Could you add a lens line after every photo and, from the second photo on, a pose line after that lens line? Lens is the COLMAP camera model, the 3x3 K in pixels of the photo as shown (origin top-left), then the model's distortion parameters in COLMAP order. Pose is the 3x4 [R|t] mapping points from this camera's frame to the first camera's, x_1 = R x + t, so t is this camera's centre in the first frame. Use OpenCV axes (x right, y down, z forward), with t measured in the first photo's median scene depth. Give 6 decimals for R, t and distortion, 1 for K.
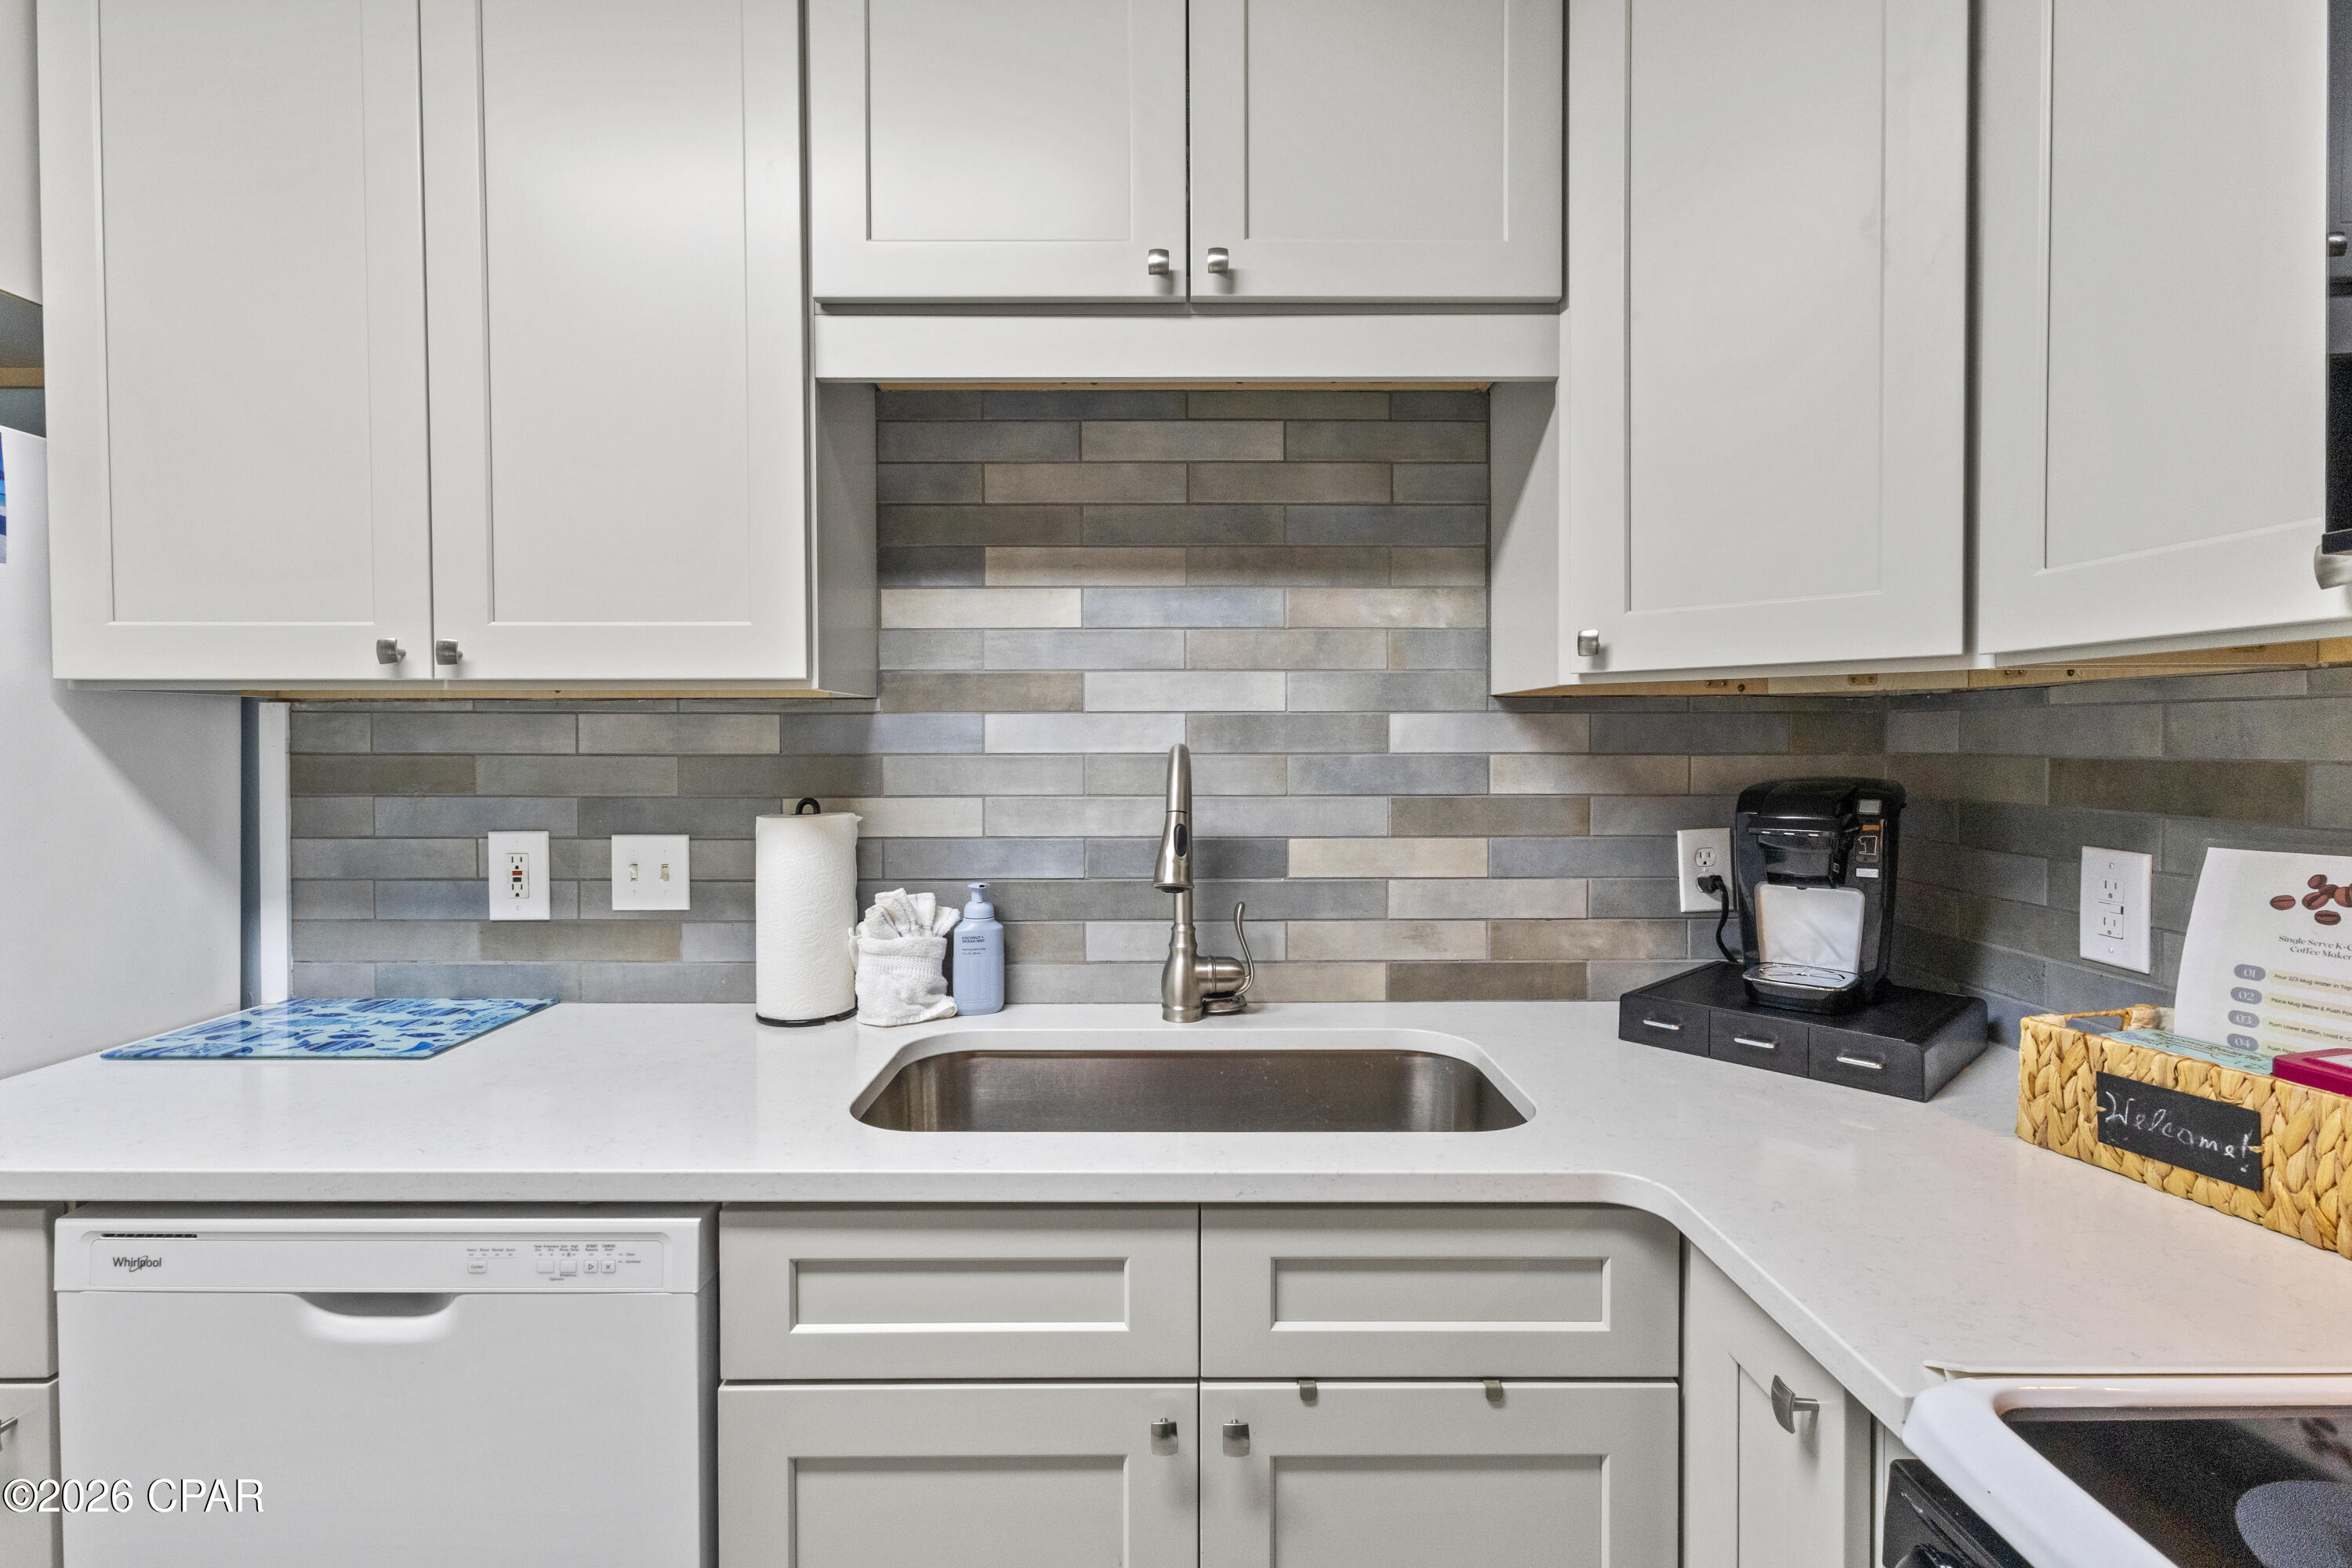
lens RADIAL K [[1089.5, 0, 1181.0], [0, 1089.5, 759.7], [0, 0, 1]] dist [0.001571, 0.000695]
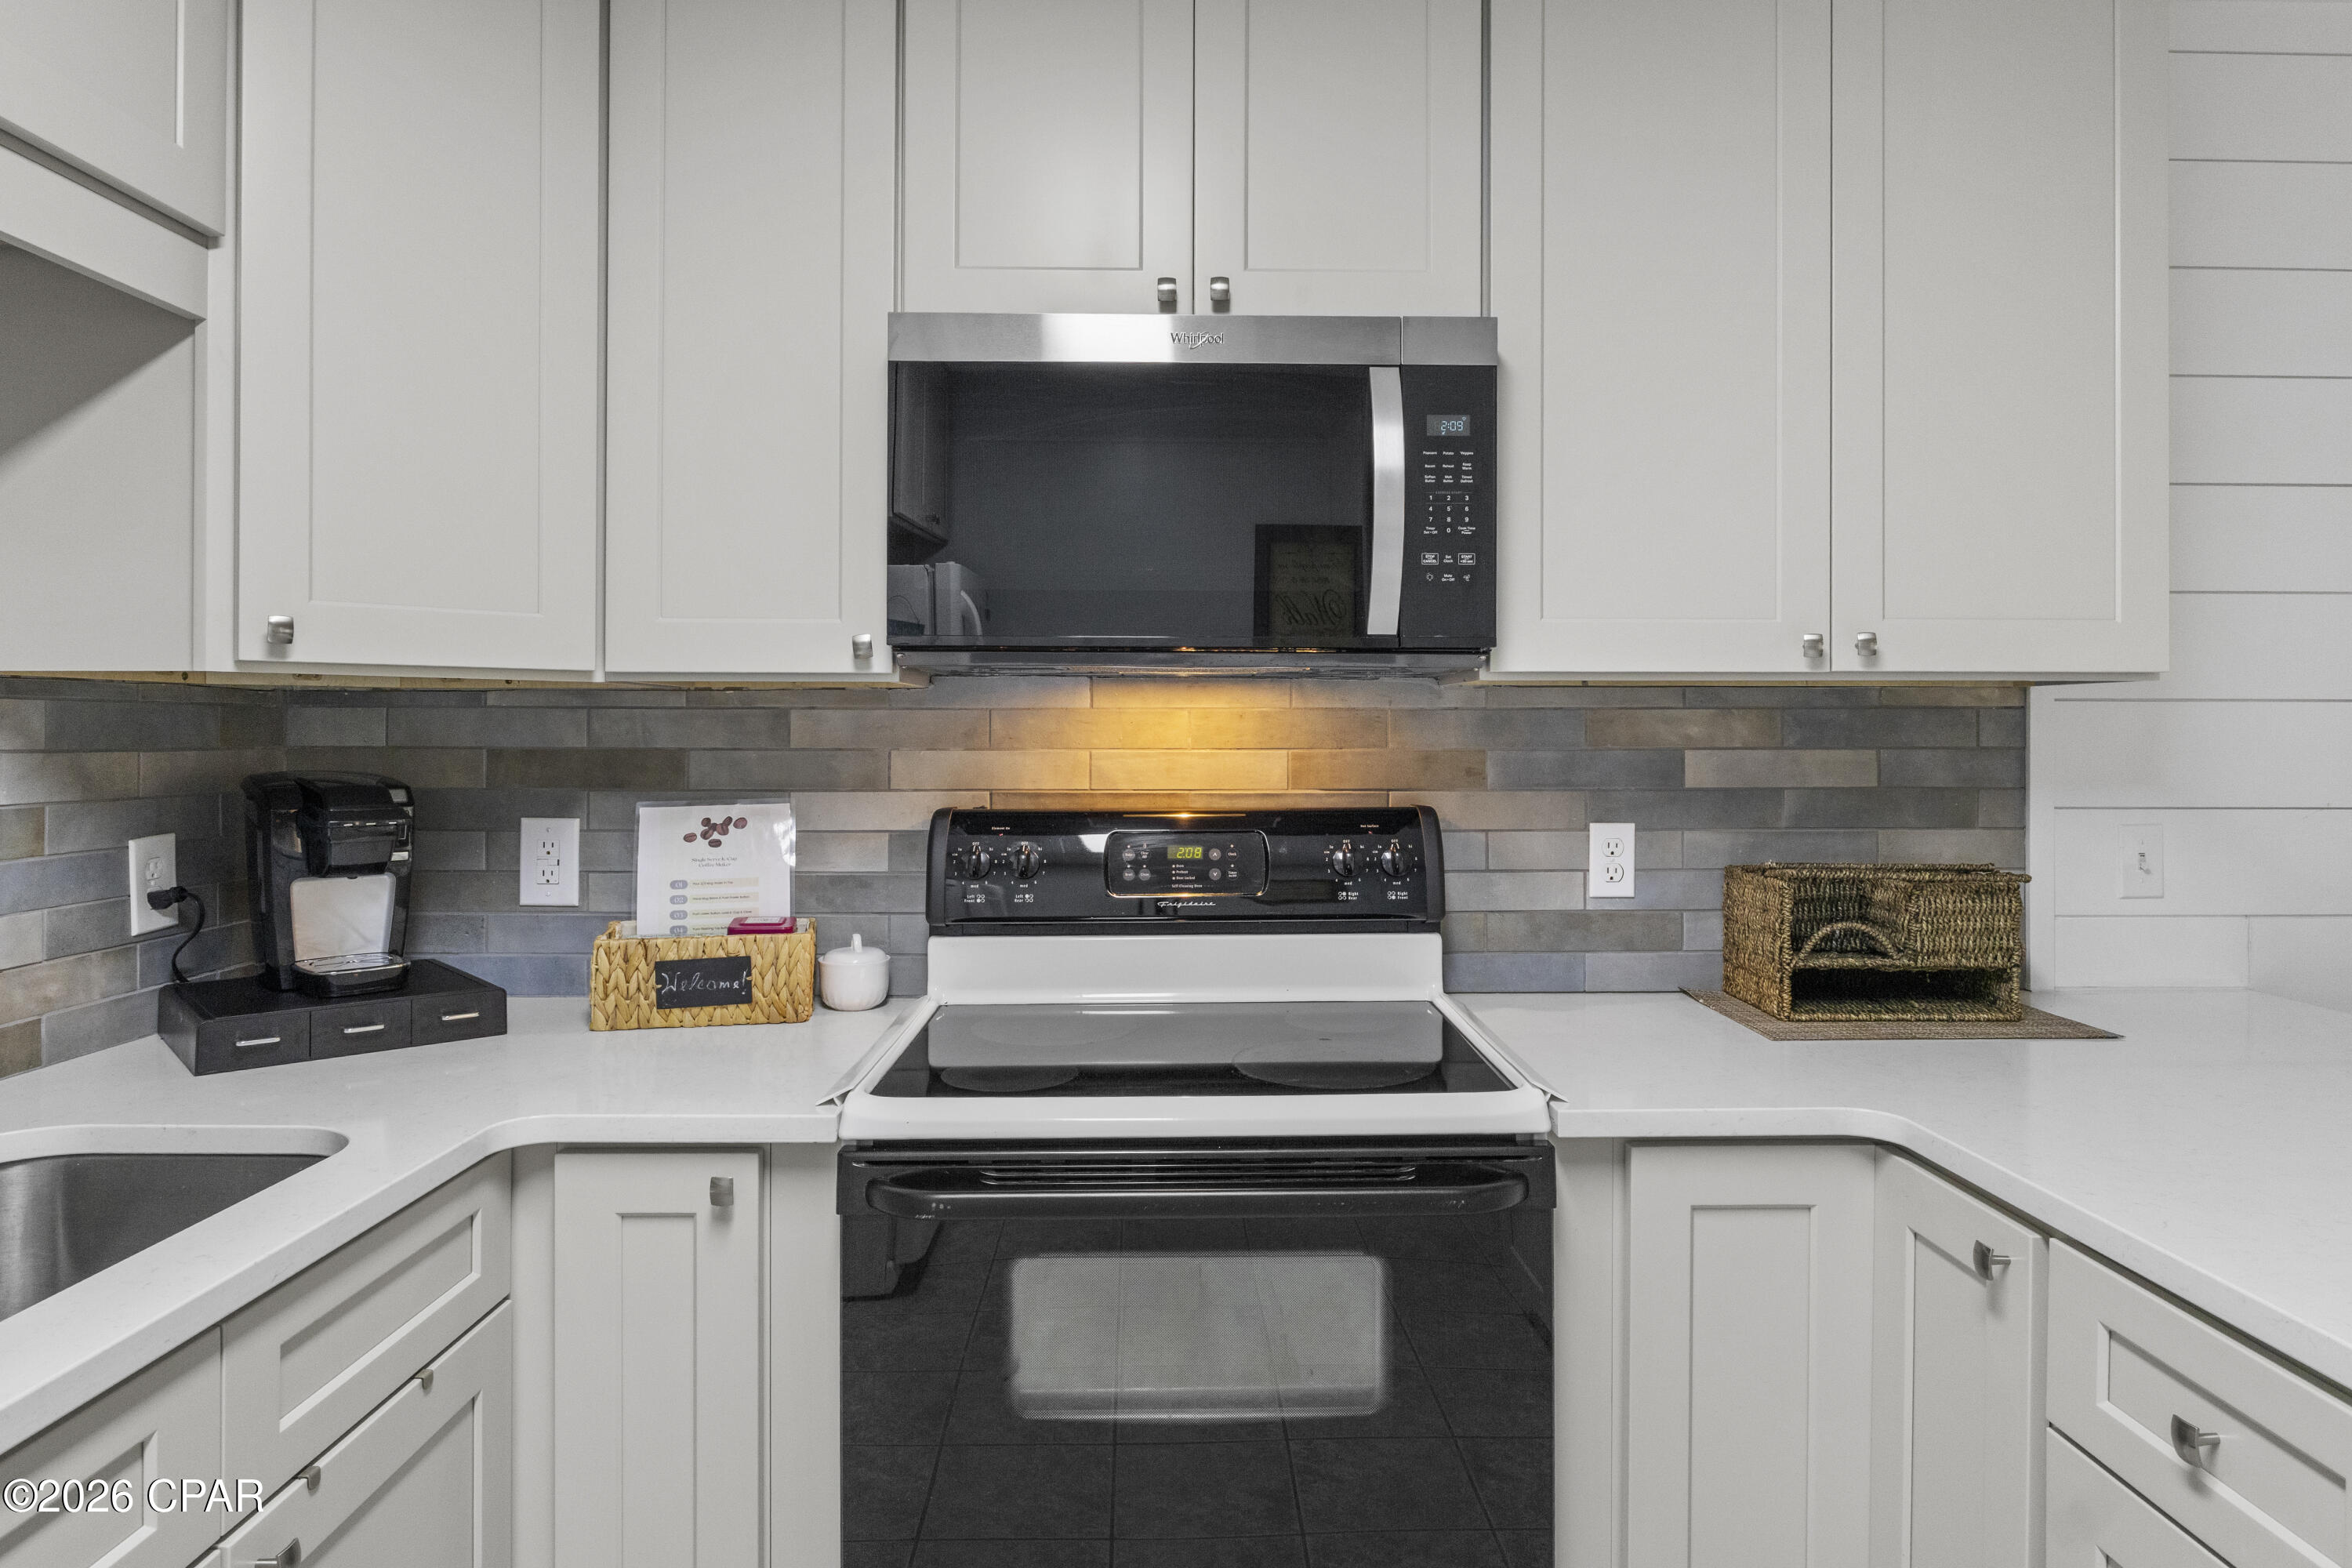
lens RADIAL K [[1367.9, 0, 1182.2], [0, 1367.9, 726.2], [0, 0, 1]] dist [-0.005995, -0.001016]
pose [[-0.008018, 0.007338, 0.999941, -0.618873], [0.015729, 0.999850, -0.007211, -0.003385], [-0.999844, 0.015671, -0.008132, 0.188496]]
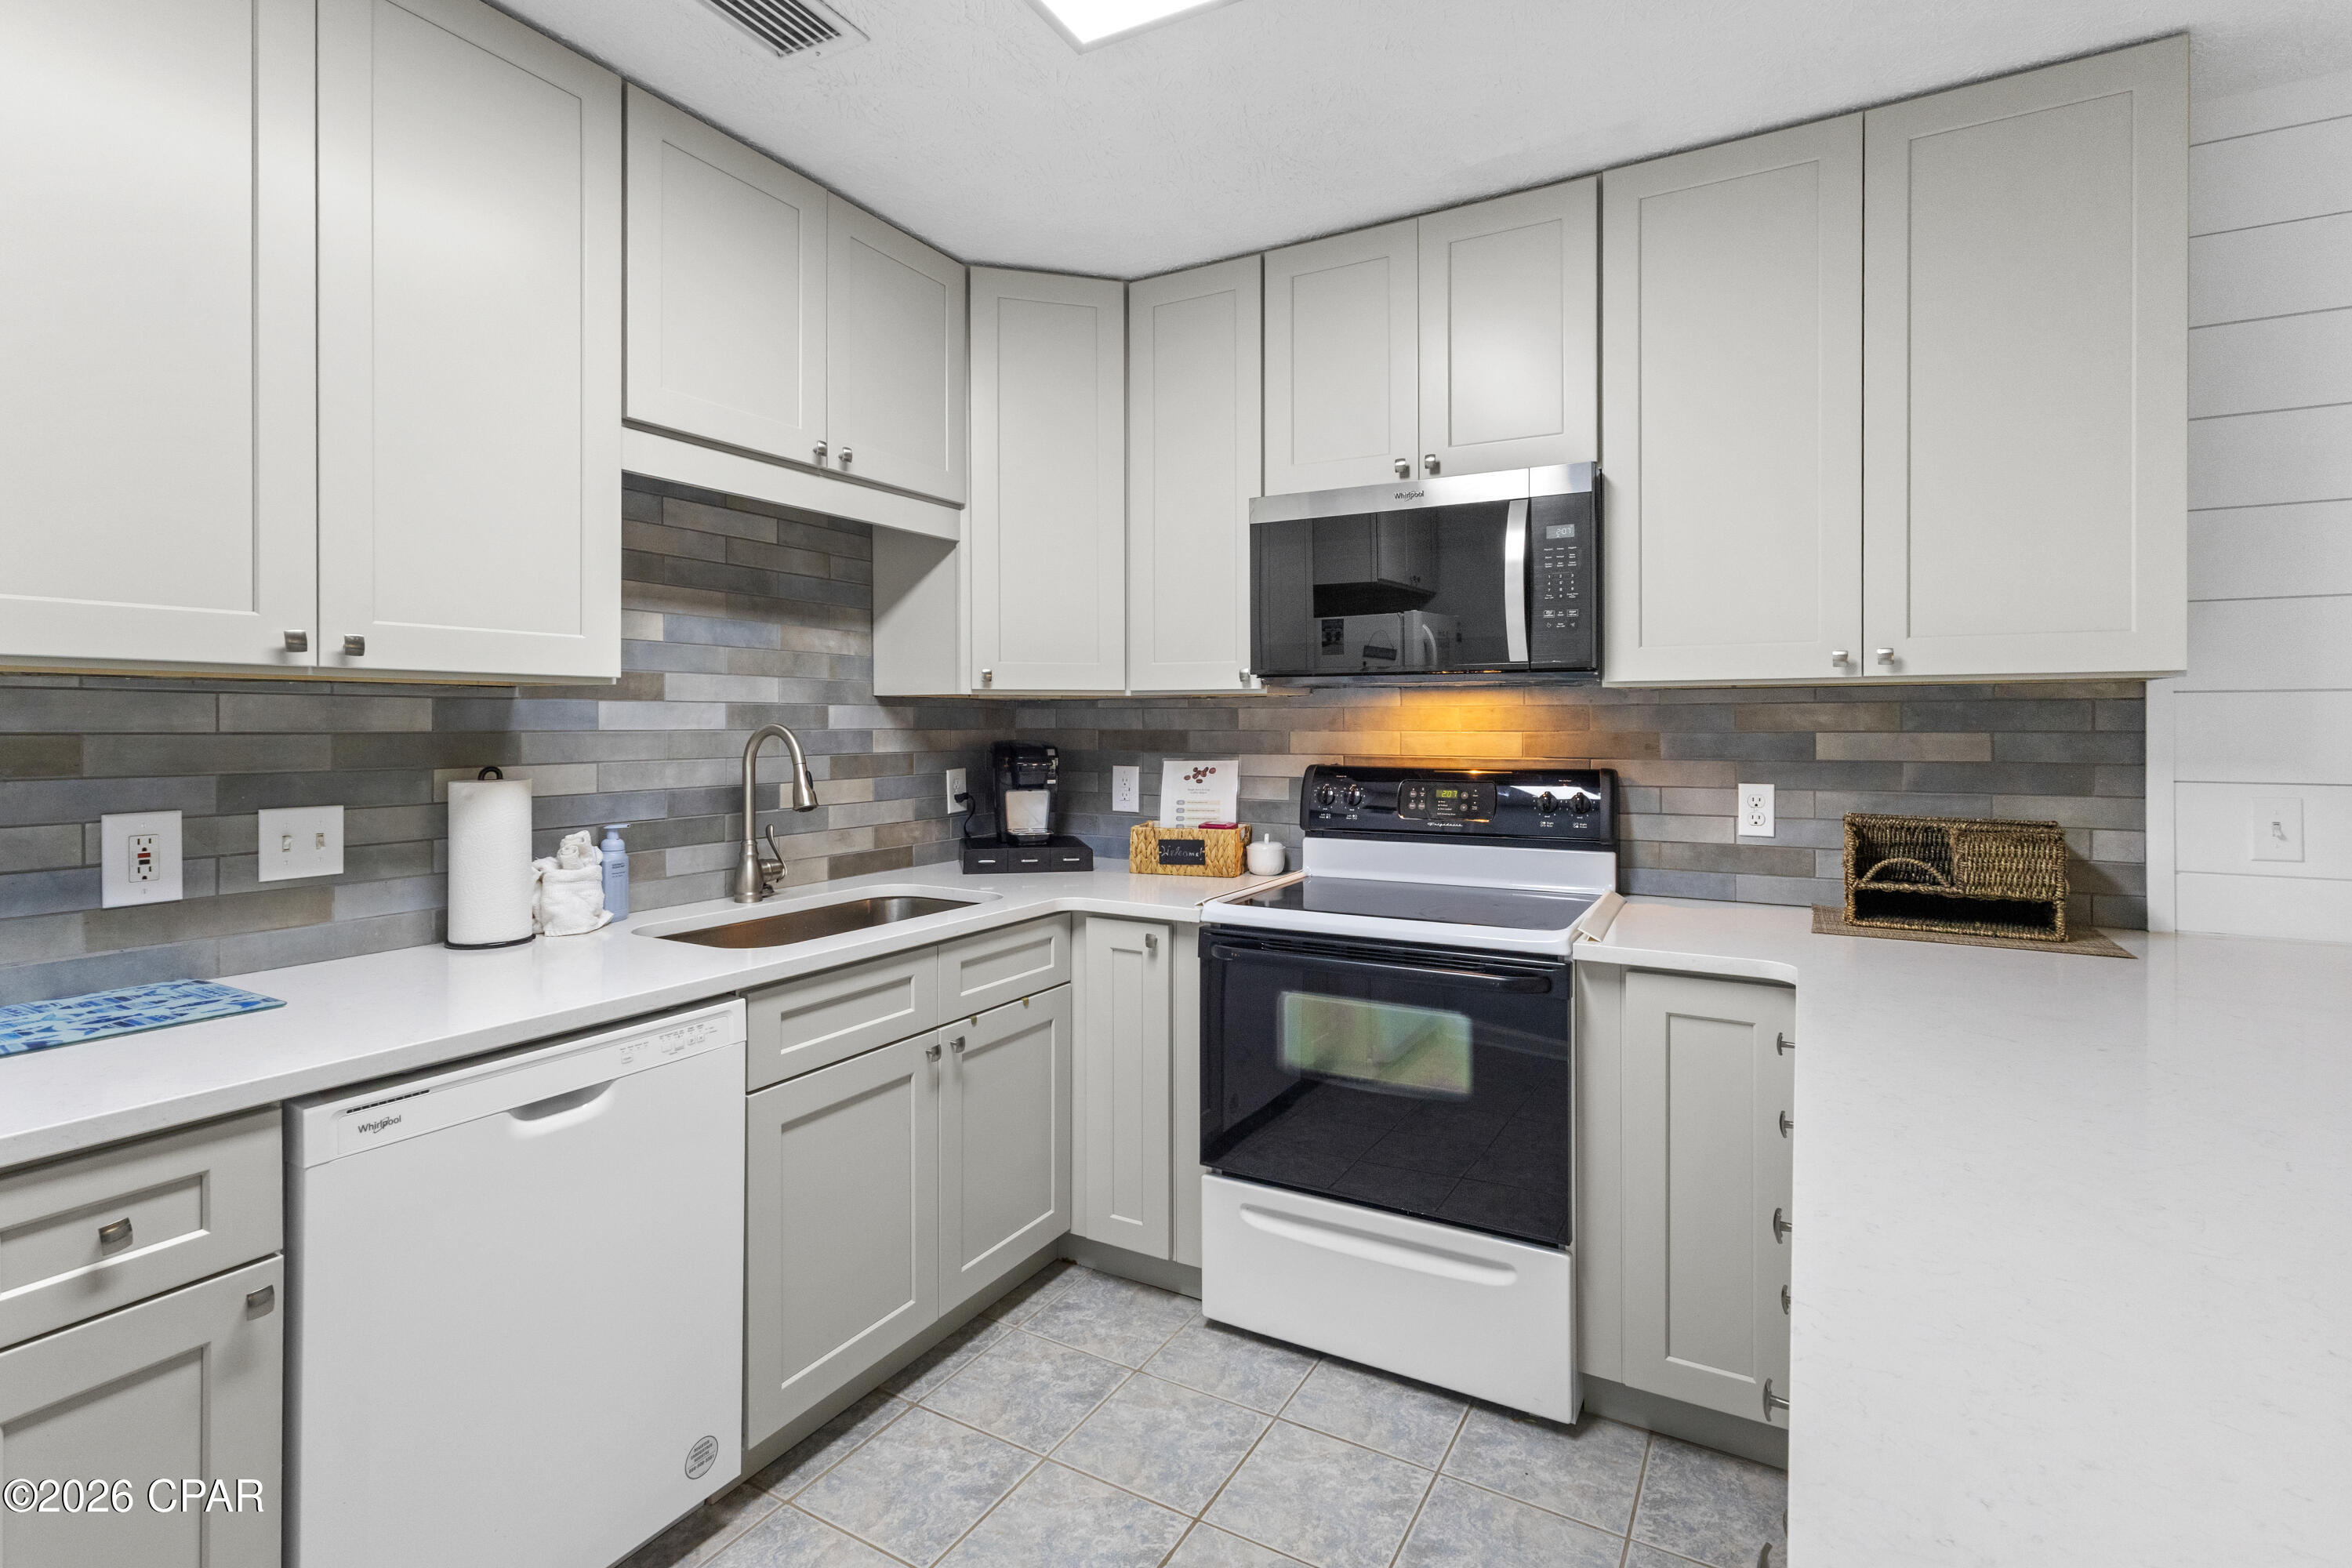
lens RADIAL K [[1106.9, 0, 1173.9], [0, 1106.9, 723.6], [0, 0, 1]] dist [0.001146, 0.000172]
pose [[0.499365, 0.001574, 0.866390, -1.006971], [0.013227, 0.999868, -0.009440, 0.007879], [-0.866290, 0.016174, 0.499279, -0.291815]]
